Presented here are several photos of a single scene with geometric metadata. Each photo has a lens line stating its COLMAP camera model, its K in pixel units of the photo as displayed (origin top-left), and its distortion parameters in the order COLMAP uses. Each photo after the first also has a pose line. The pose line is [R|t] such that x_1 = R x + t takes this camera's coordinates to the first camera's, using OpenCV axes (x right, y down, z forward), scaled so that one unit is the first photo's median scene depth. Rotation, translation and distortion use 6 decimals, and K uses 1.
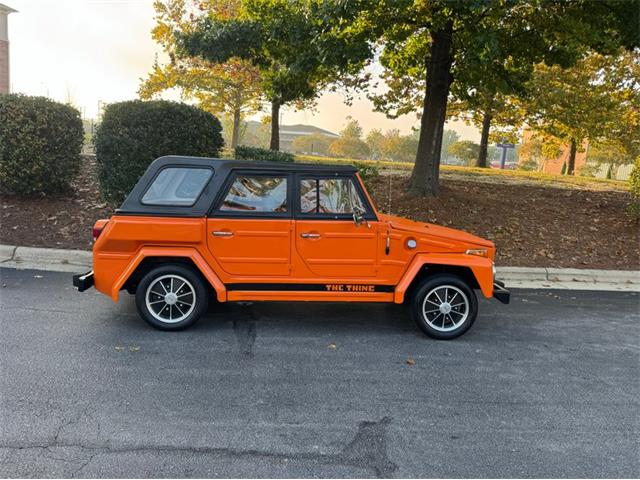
lens RADIAL K [[535.5, 0, 353.6], [0, 535.5, 239.9], [0, 0, 1]] dist [0.112135, -0.150907]
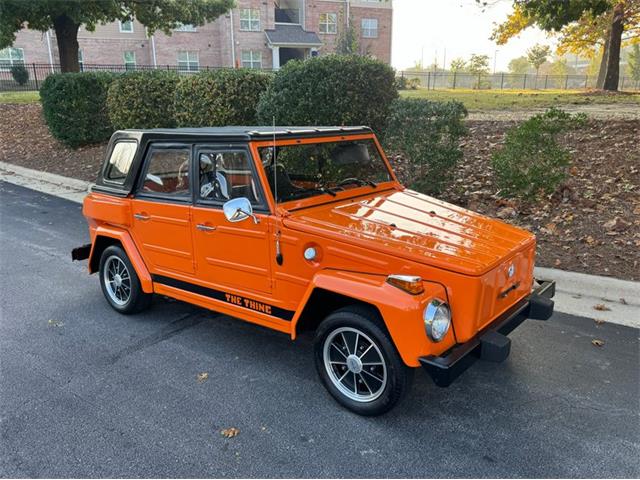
lens RADIAL K [[548.7, 0, 320.4], [0, 548.7, 248.0], [0, 0, 1]] dist [0.040235, -0.003856]
pose [[0.700343, 0.112549, -0.704877, 0.582151], [-0.040408, 0.992159, 0.118271, -0.077223], [0.712661, -0.054347, 0.699400, 0.557847]]
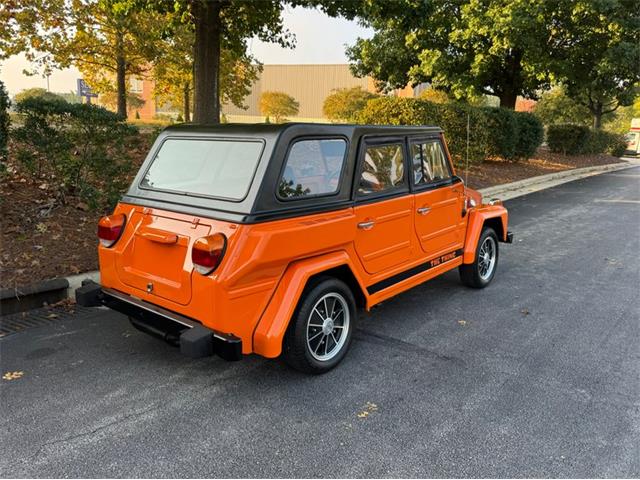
lens RADIAL K [[505.3, 0, 341.3], [0, 505.3, 241.1], [0, 0, 1]] dist [-0.011345, -0.004482]
pose [[0.690853, -0.190684, 0.697396, -0.744362], [0.110669, 0.981116, 0.158629, -0.101424], [-0.714475, -0.032409, 0.698910, 0.515346]]
